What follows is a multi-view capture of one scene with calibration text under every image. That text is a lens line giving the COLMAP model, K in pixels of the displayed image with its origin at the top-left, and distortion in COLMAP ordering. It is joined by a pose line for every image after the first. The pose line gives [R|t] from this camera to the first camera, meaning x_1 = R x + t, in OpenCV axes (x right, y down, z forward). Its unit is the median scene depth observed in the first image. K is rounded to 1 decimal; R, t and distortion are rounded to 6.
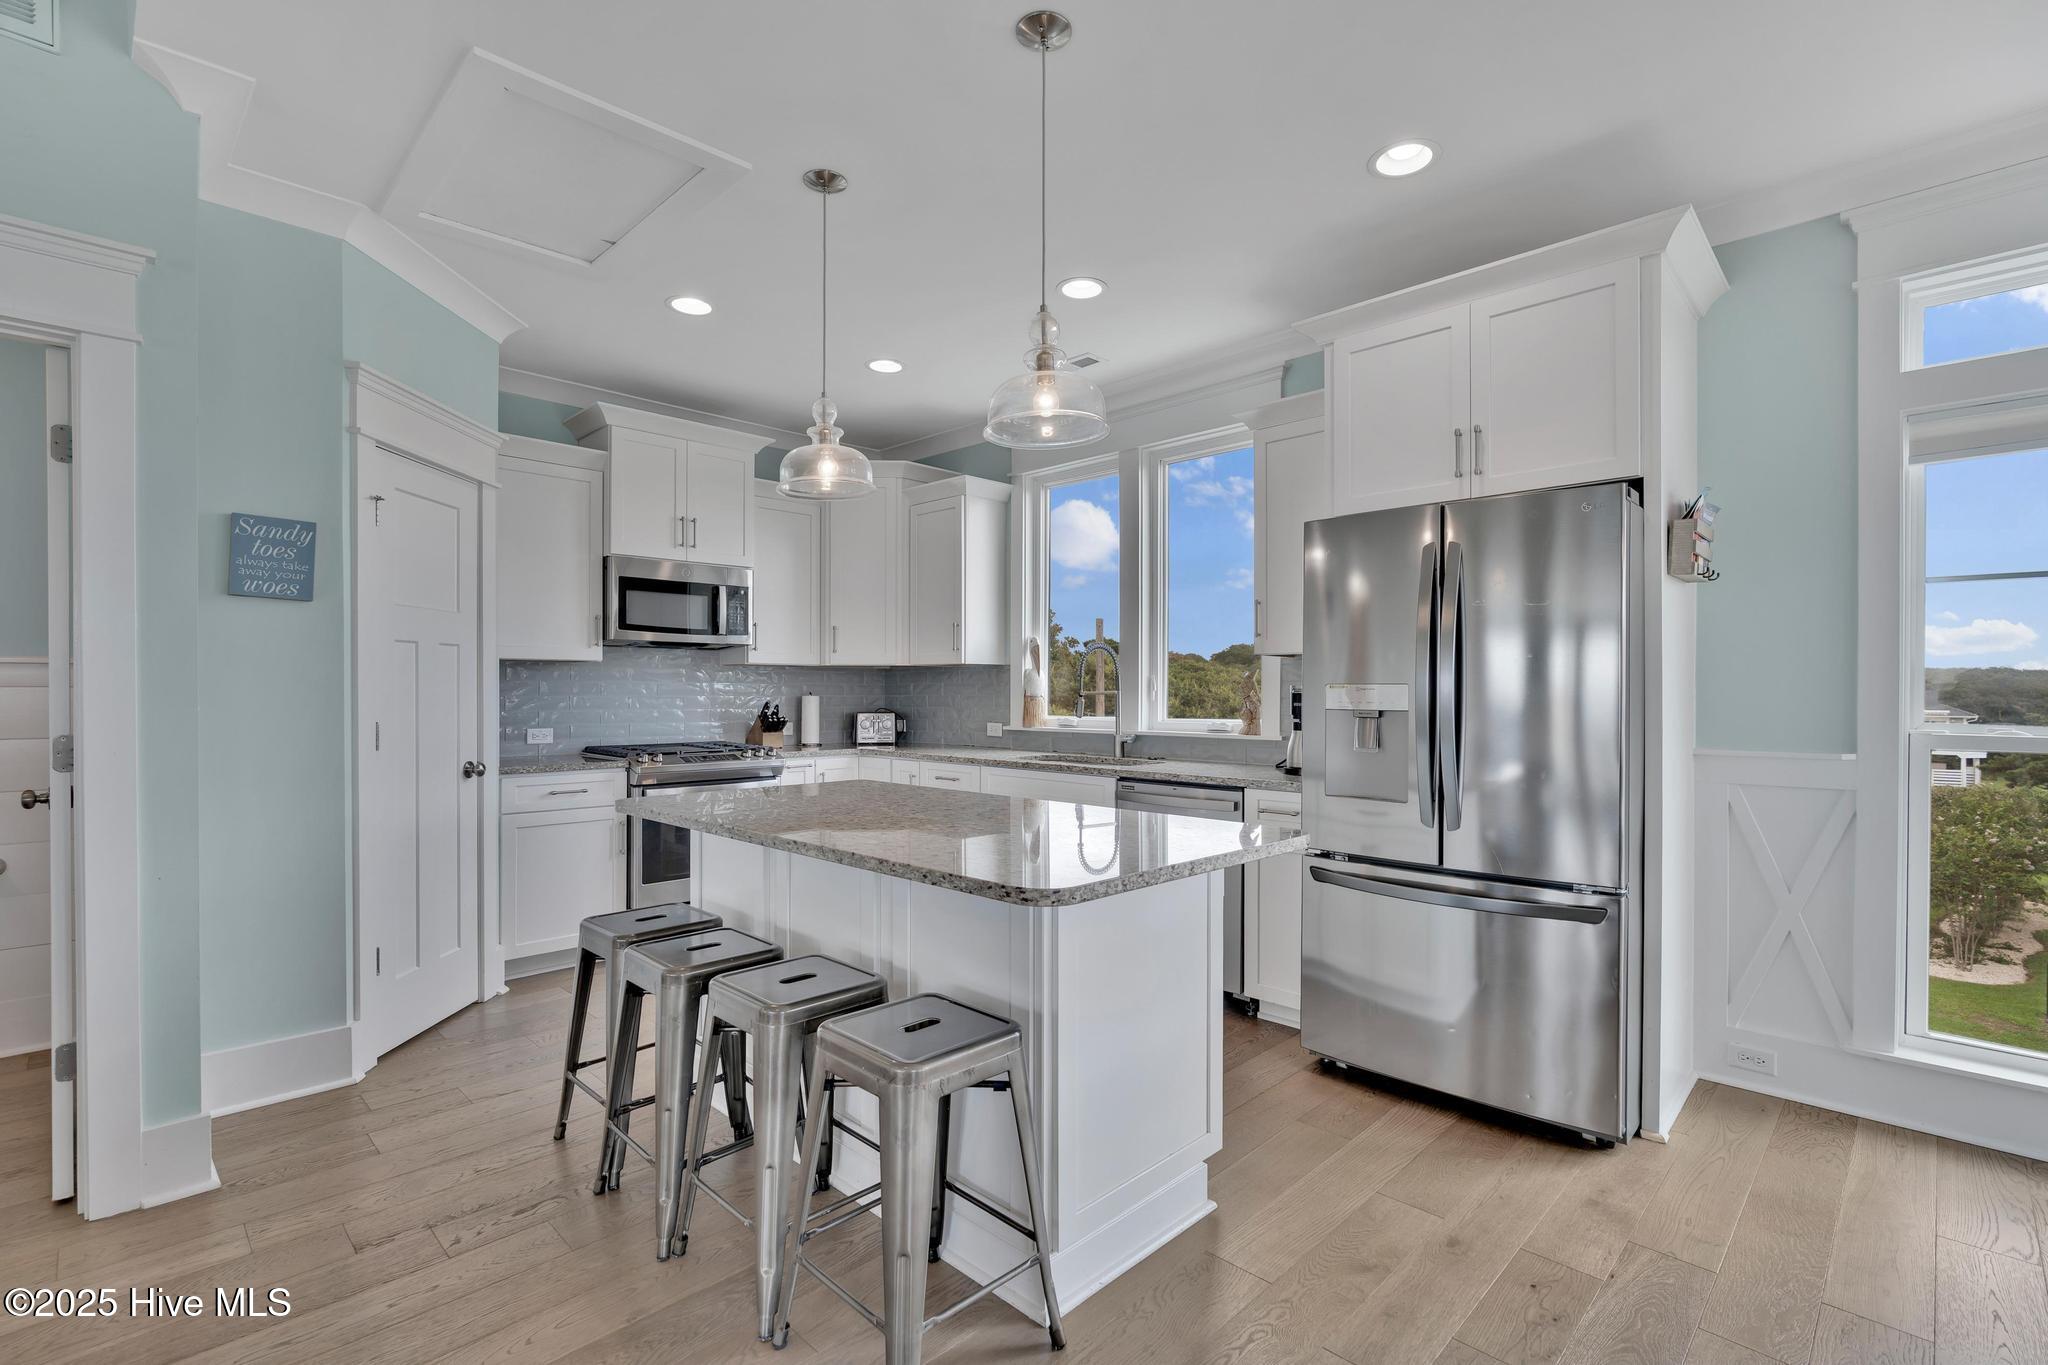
lens RADIAL K [[934.5, 0, 1028.2], [0, 934.5, 692.2], [0, 0, 1]] dist [-0.004881, 0.001754]
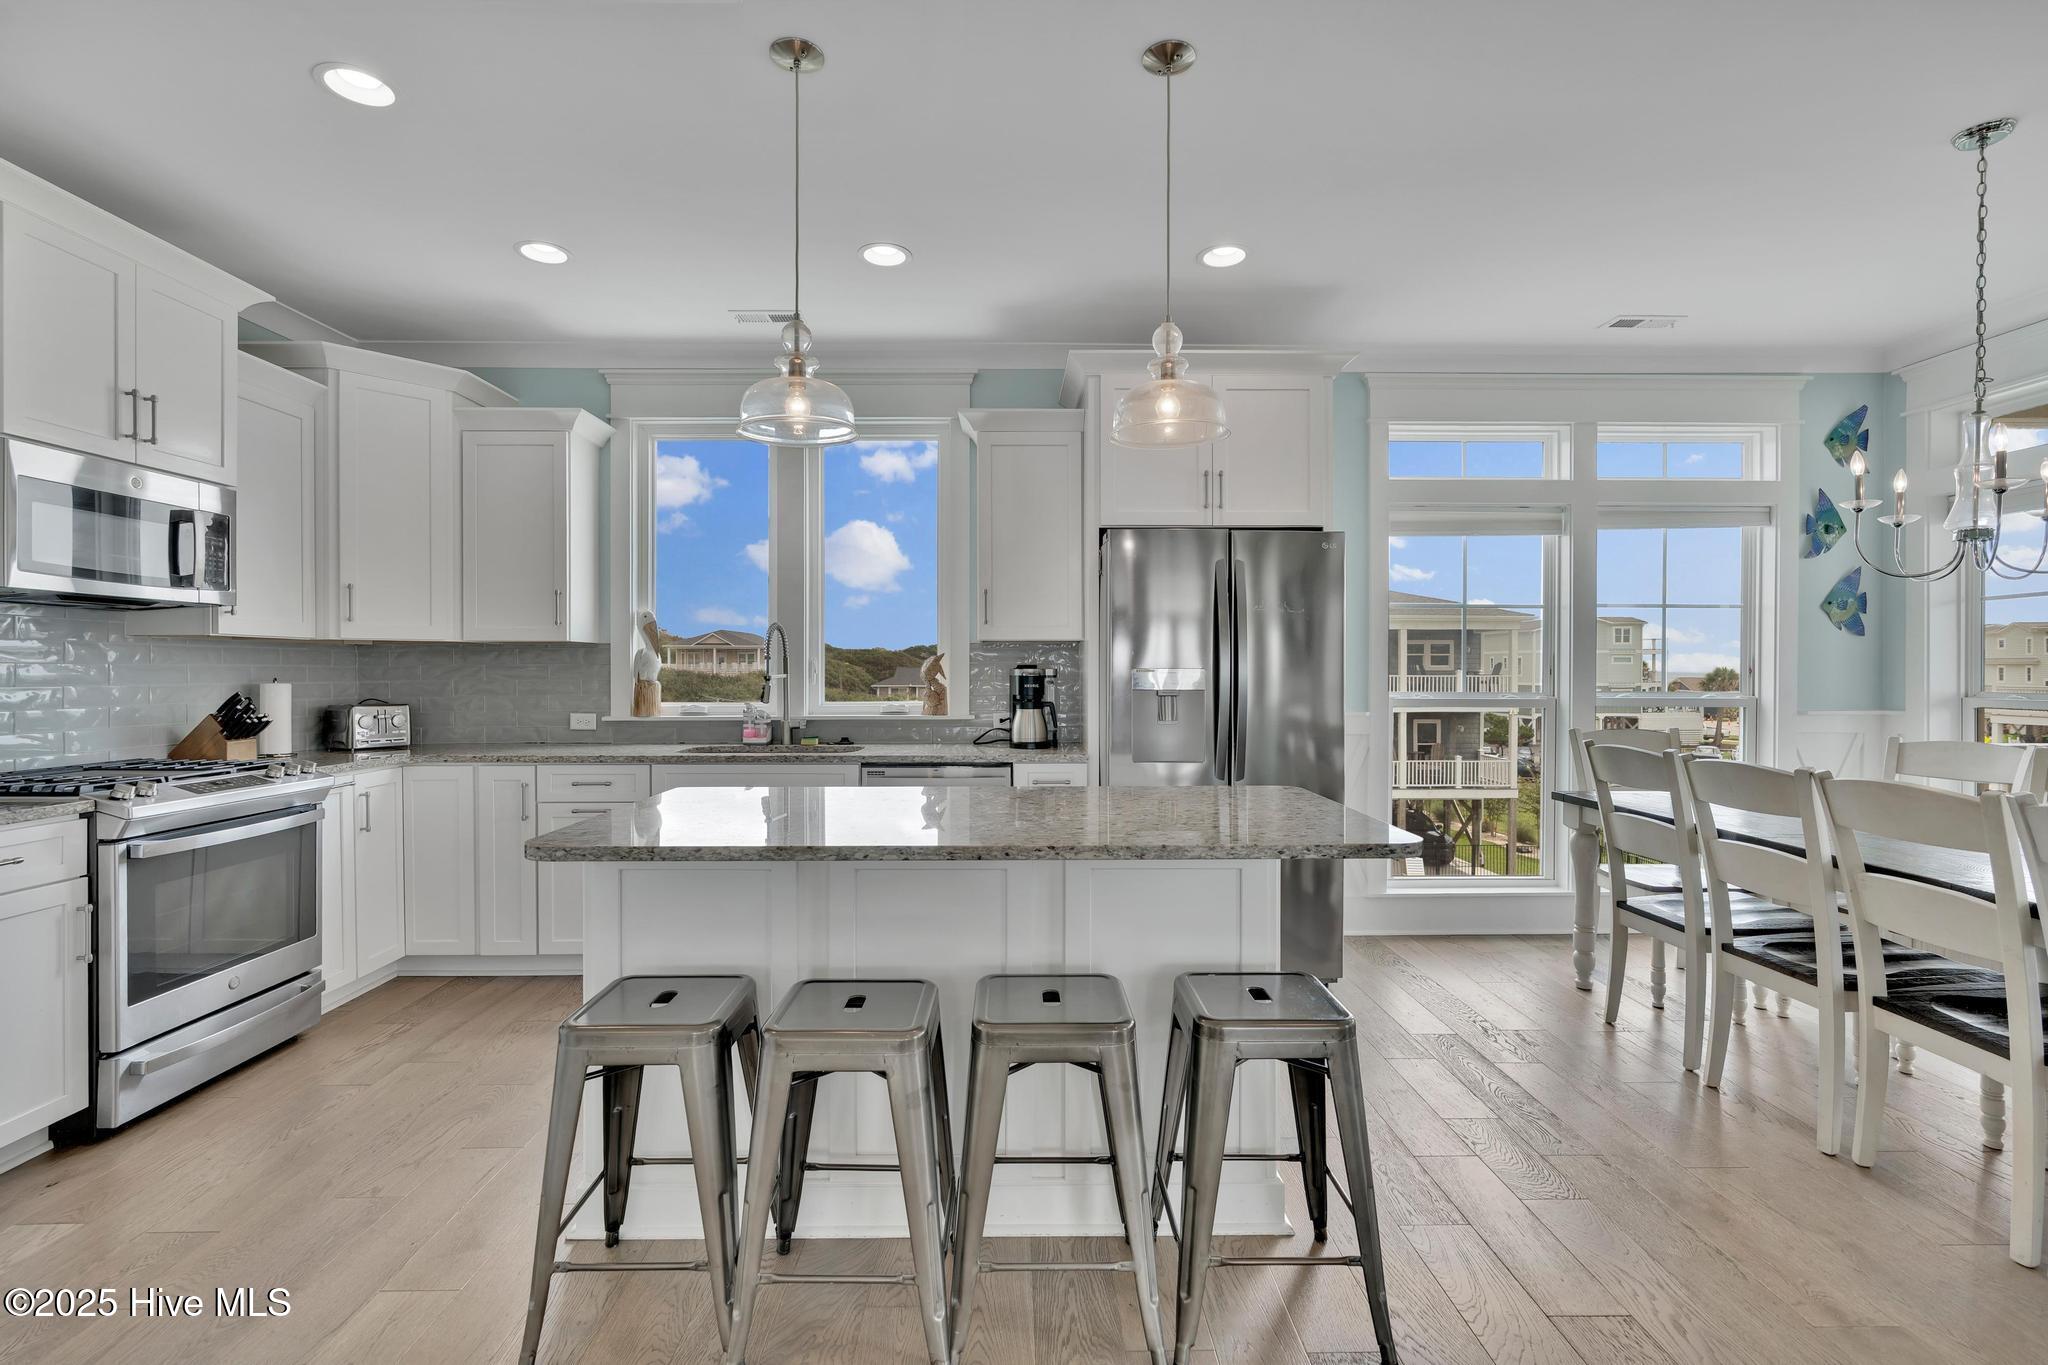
lens RADIAL K [[943.0, 0, 1018.2], [0, 943.0, 671.5], [0, 0, 1]] dist [-0.004584, 0.000200]
pose [[0.706803, -0.002871, 0.707405, -0.390069], [0.002614, 0.999996, 0.001446, -0.004580], [-0.707406, 0.000827, 0.706807, 0.161043]]
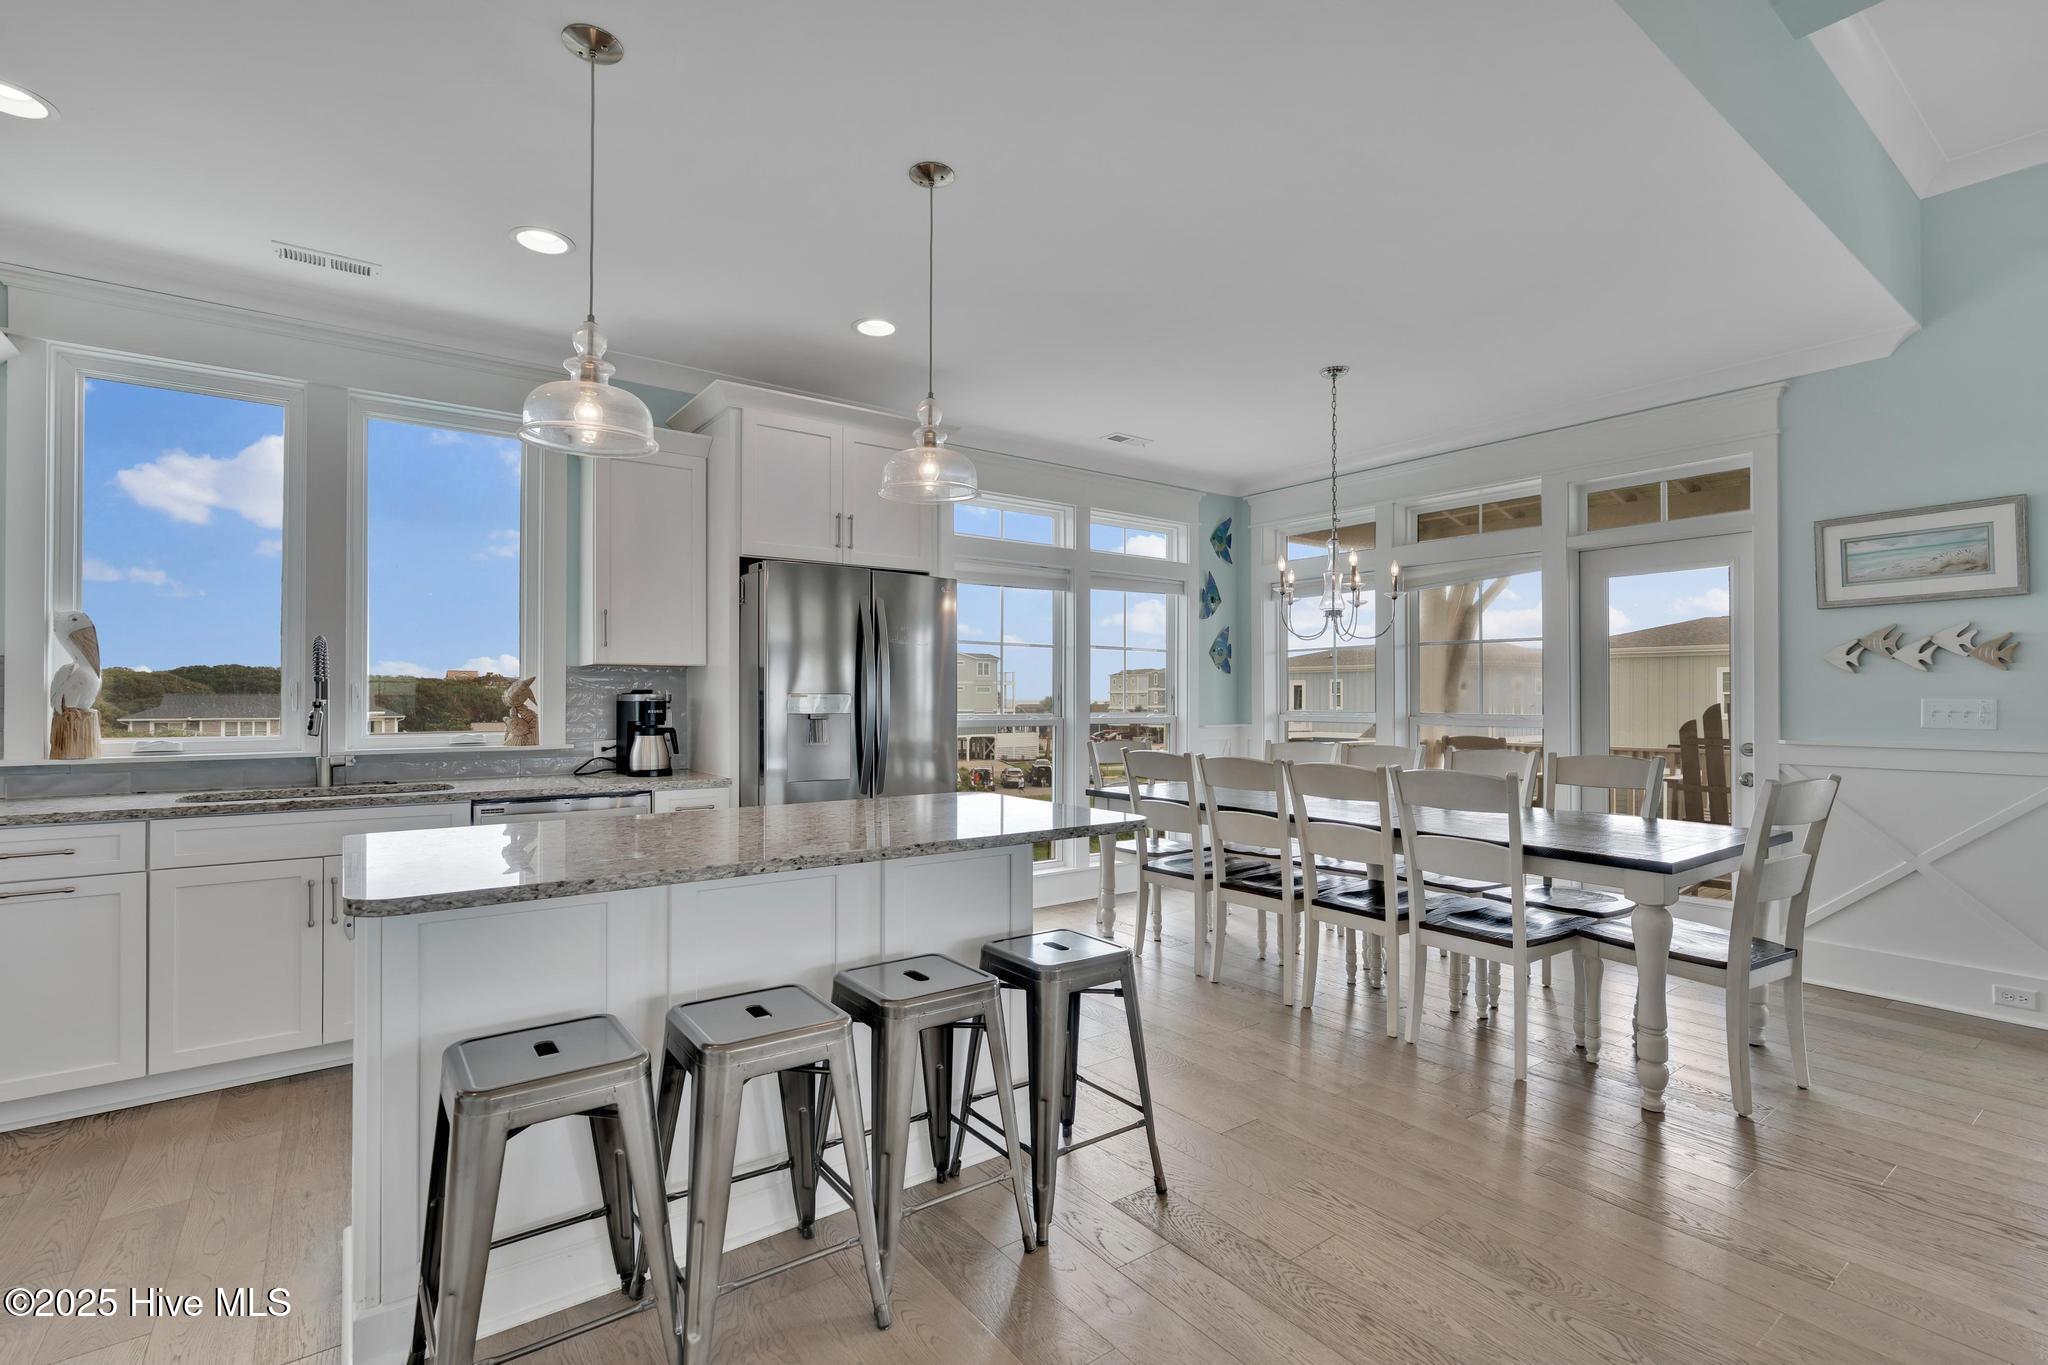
lens RADIAL K [[934.5, 0, 1028.2], [0, 934.5, 692.2], [0, 0, 1]] dist [-0.004881, 0.001754]
pose [[0.161537, 0.004422, 0.986857, -0.537125], [0.001770, 0.999987, -0.004771, -0.002909], [-0.986865, 0.002517, 0.161527, 0.298285]]
